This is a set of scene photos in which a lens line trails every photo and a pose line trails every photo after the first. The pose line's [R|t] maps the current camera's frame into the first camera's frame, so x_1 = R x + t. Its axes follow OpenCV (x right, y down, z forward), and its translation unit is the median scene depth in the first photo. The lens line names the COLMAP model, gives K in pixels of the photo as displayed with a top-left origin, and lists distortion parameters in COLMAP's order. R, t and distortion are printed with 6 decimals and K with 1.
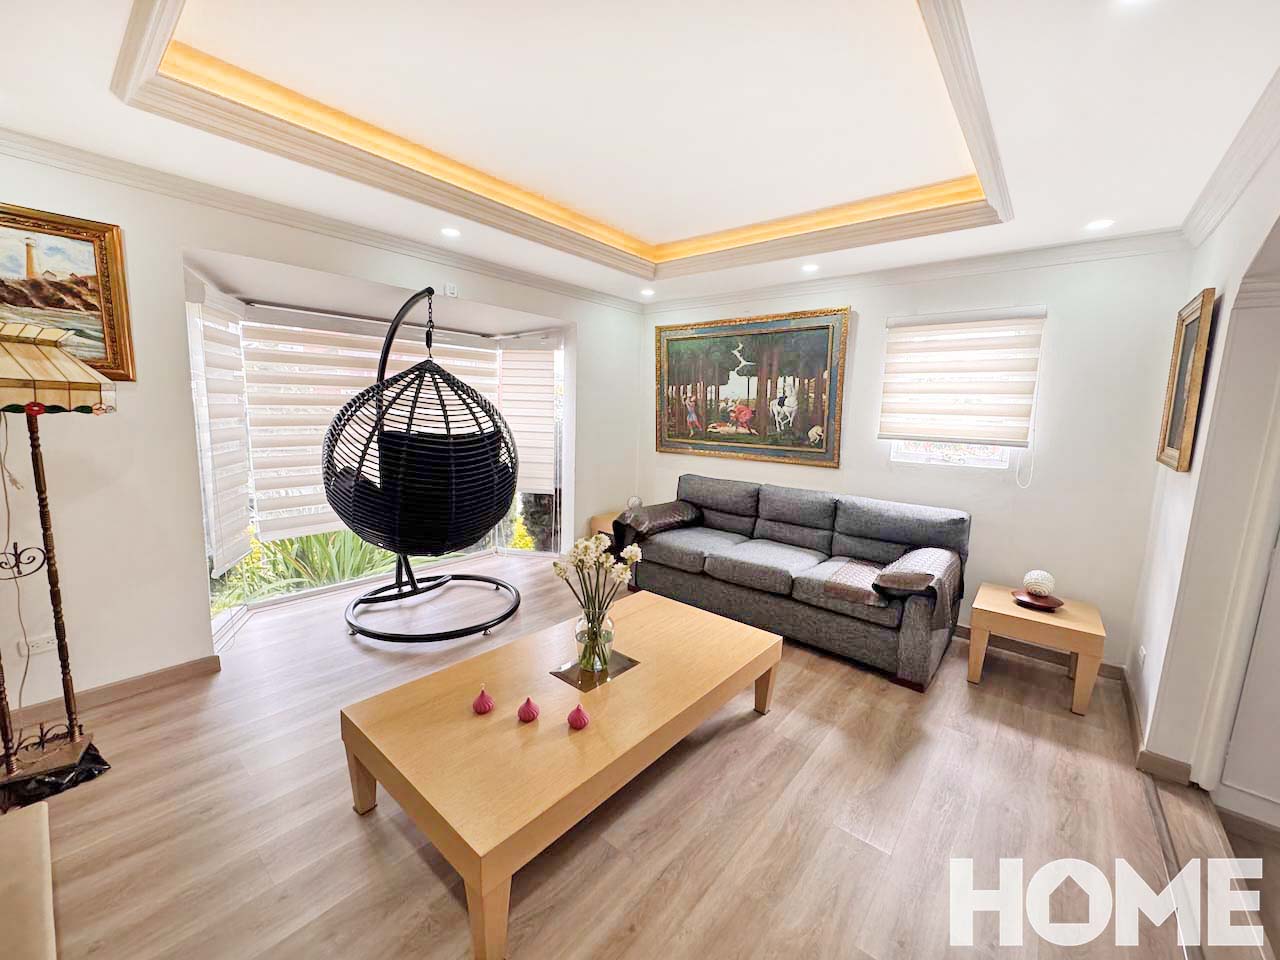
lens RADIAL K [[510.2, 0, 639.0], [0, 510.2, 478.9], [0, 0, 1]] dist [-0.001631, -0.000231]
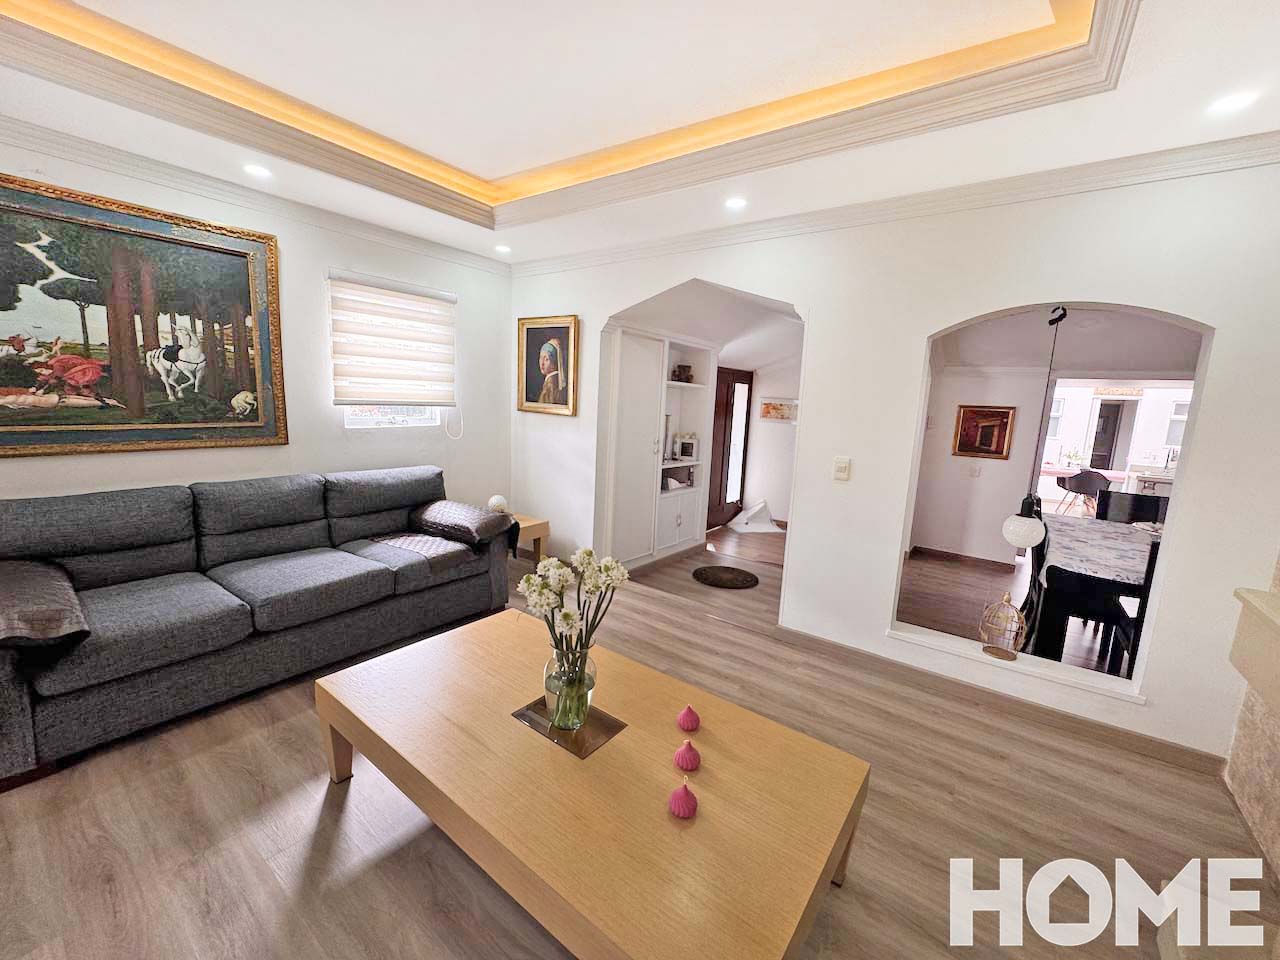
lens RADIAL K [[510.2, 0, 639.0], [0, 510.2, 478.9], [0, 0, 1]] dist [-0.001631, -0.000231]
pose [[-0.051443, -0.189608, 0.980511, -0.438530], [0.092143, 0.976722, 0.193710, -0.073173], [-0.994416, 0.100313, -0.032774, 0.490401]]
